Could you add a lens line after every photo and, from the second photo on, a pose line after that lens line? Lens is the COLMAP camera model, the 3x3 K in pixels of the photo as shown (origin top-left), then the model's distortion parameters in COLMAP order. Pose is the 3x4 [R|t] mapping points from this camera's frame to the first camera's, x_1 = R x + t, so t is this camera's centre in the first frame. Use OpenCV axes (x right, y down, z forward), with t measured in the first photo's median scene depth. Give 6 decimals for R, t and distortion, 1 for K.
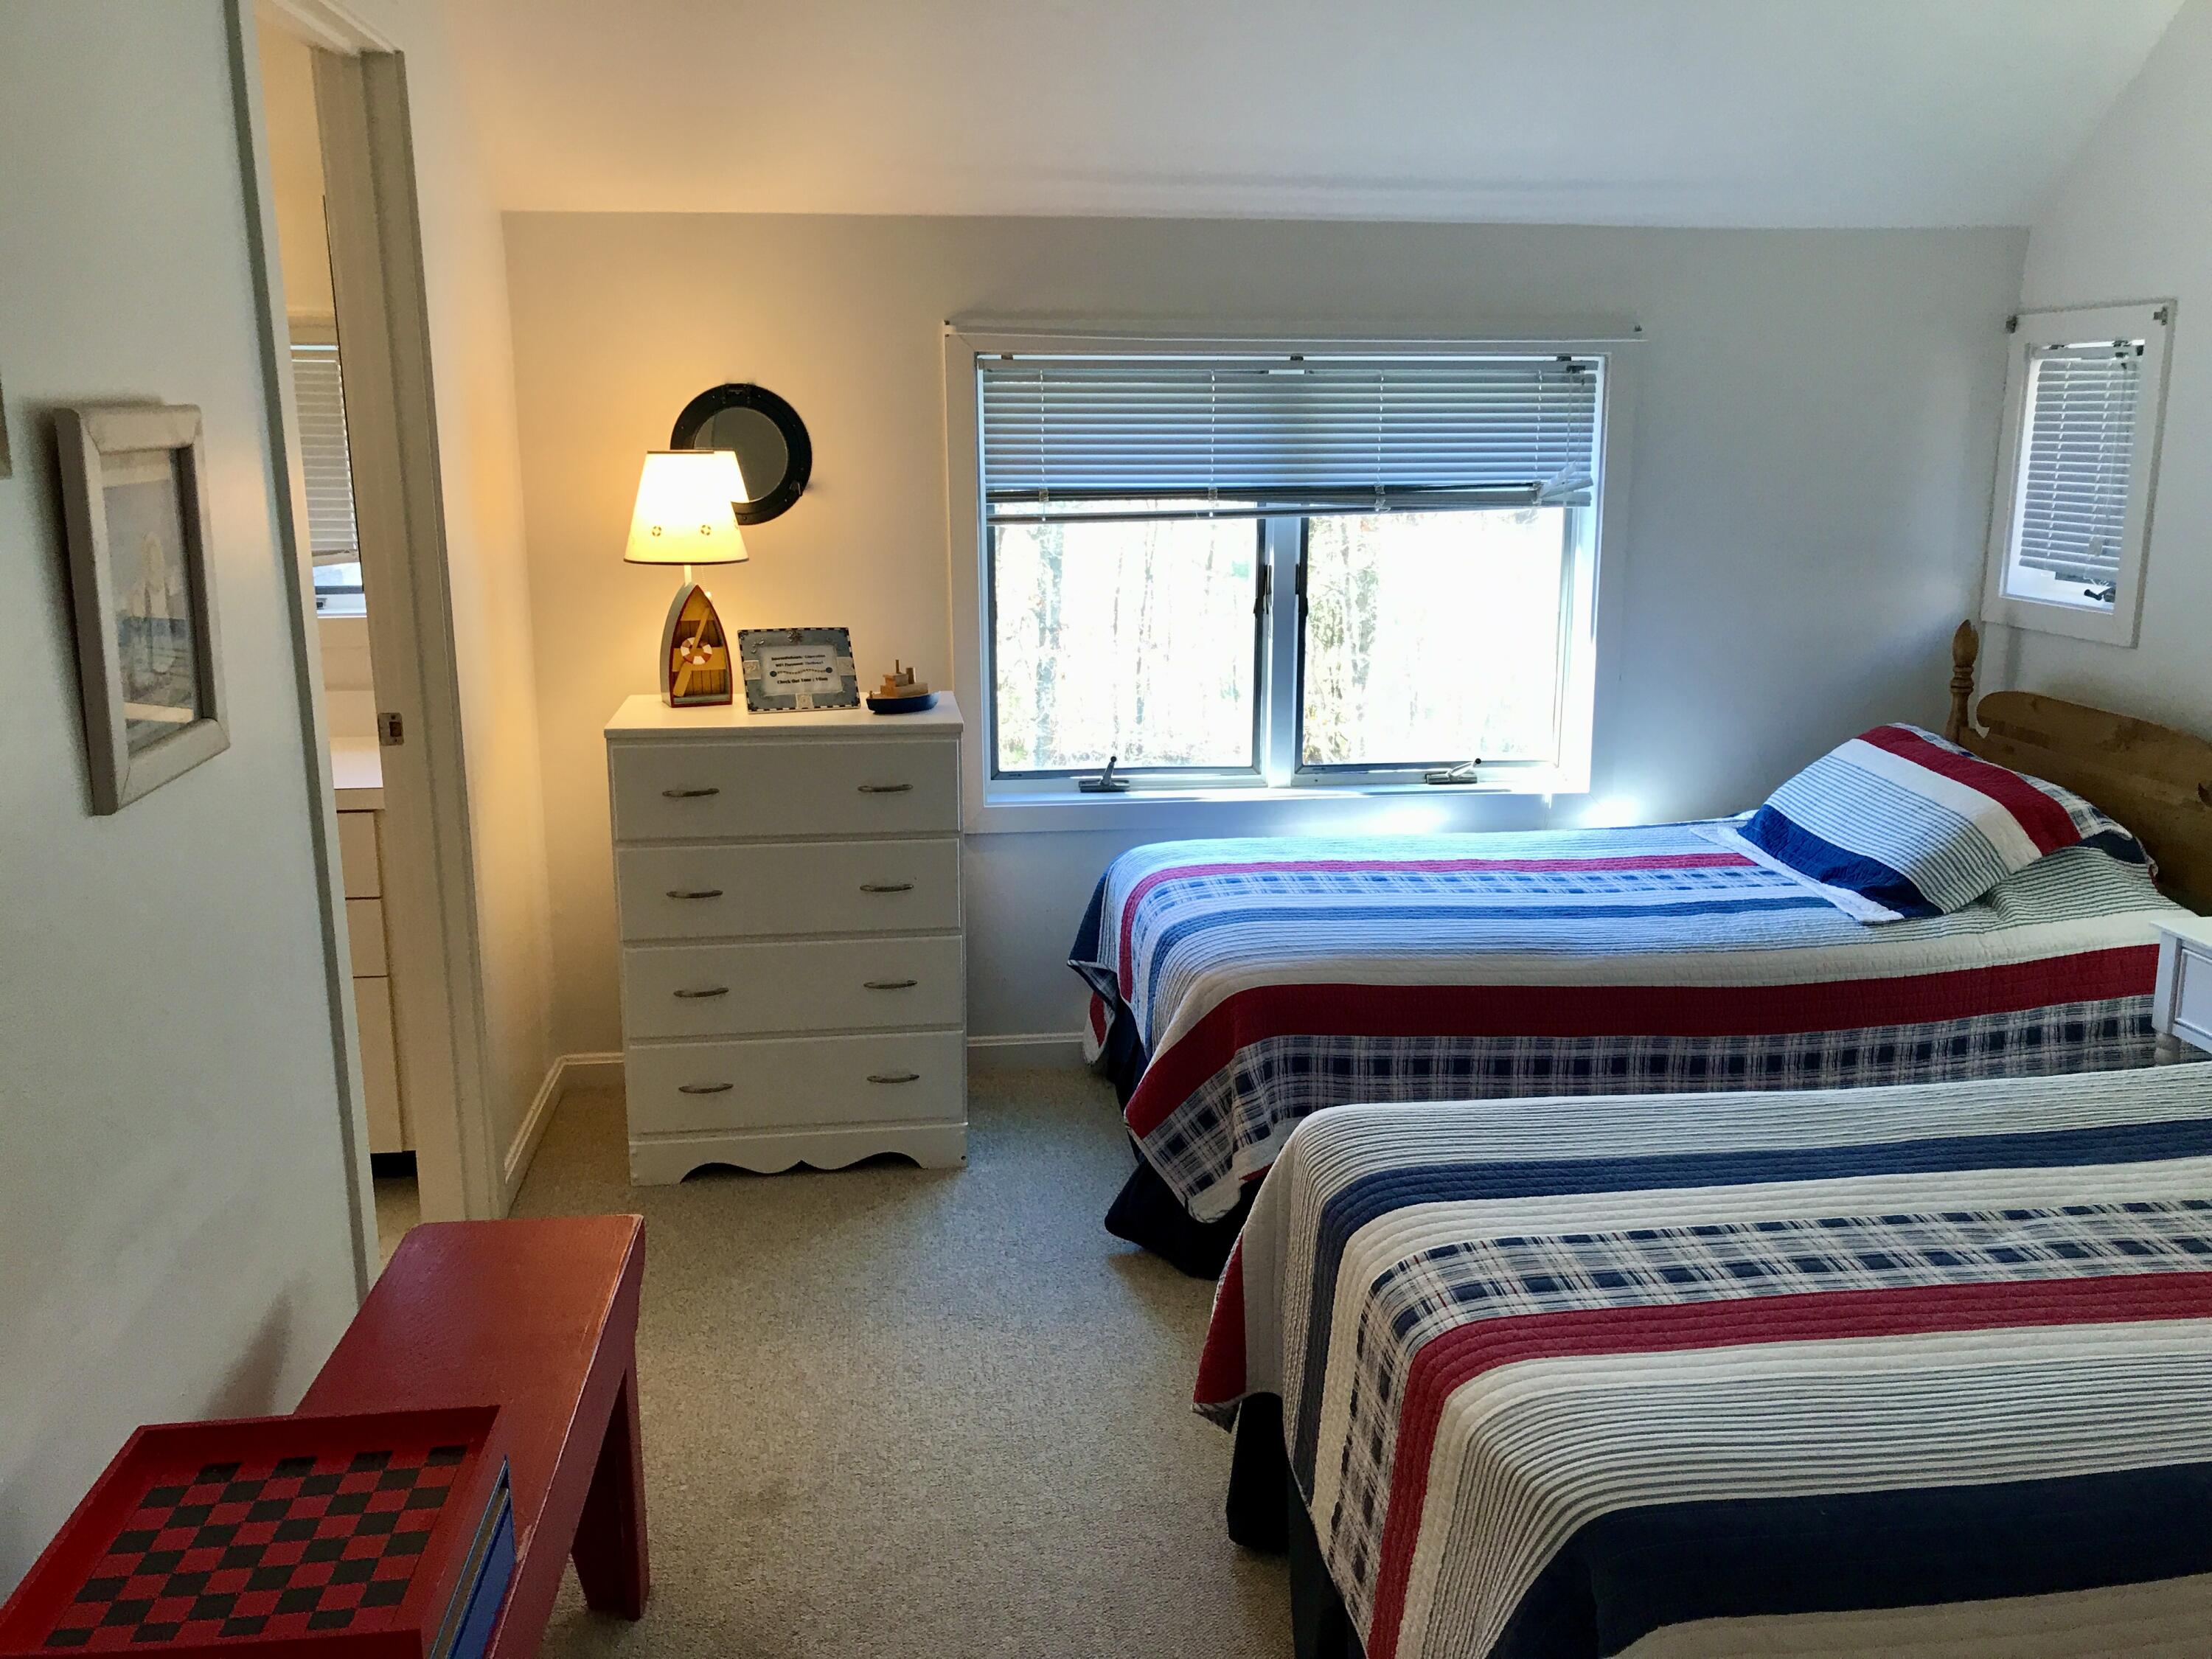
lens RADIAL K [[1806.6, 0, 1096.9], [0, 1806.6, 824.2], [0, 0, 1]] dist [0.032971, -0.027159]
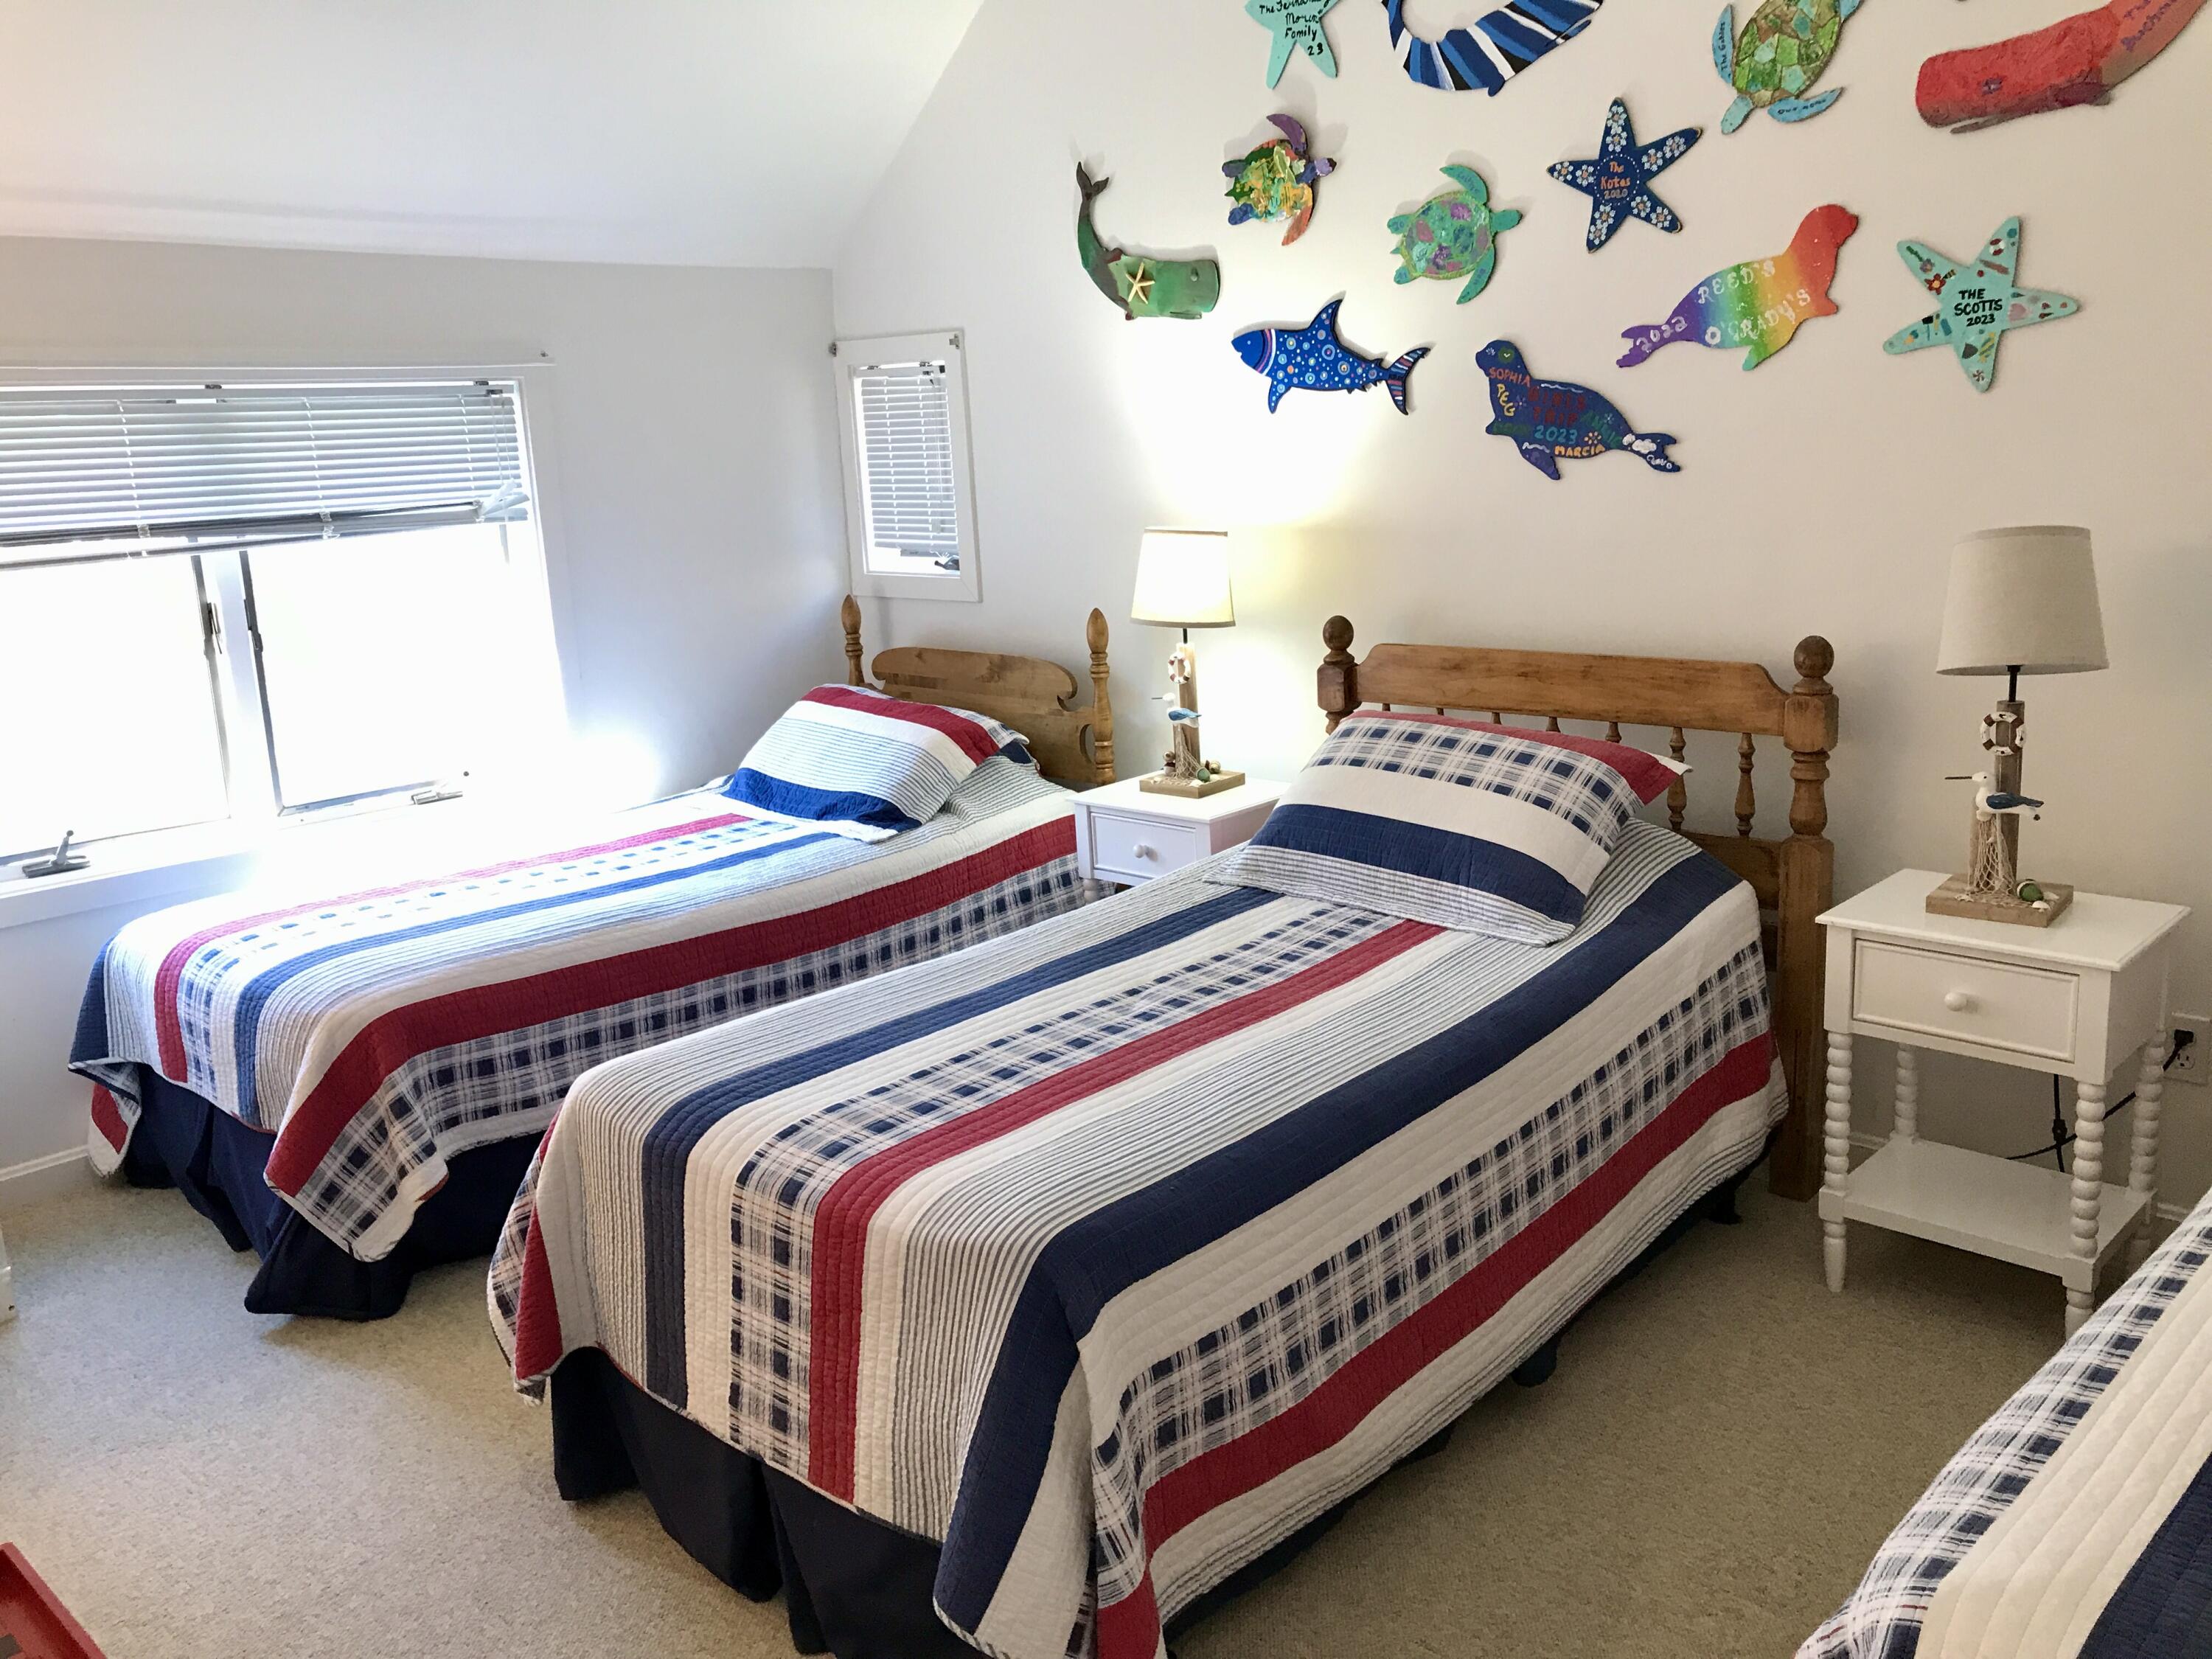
lens RADIAL K [[1806.6, 0, 1112.0], [0, 1806.6, 834.4], [0, 0, 1]] dist [0.032971, -0.027159]
pose [[0.753156, -0.177050, 0.633569, -0.214720], [0.185733, 0.981149, 0.053392, 0.014529], [-0.631078, 0.077462, 0.771842, -0.028392]]
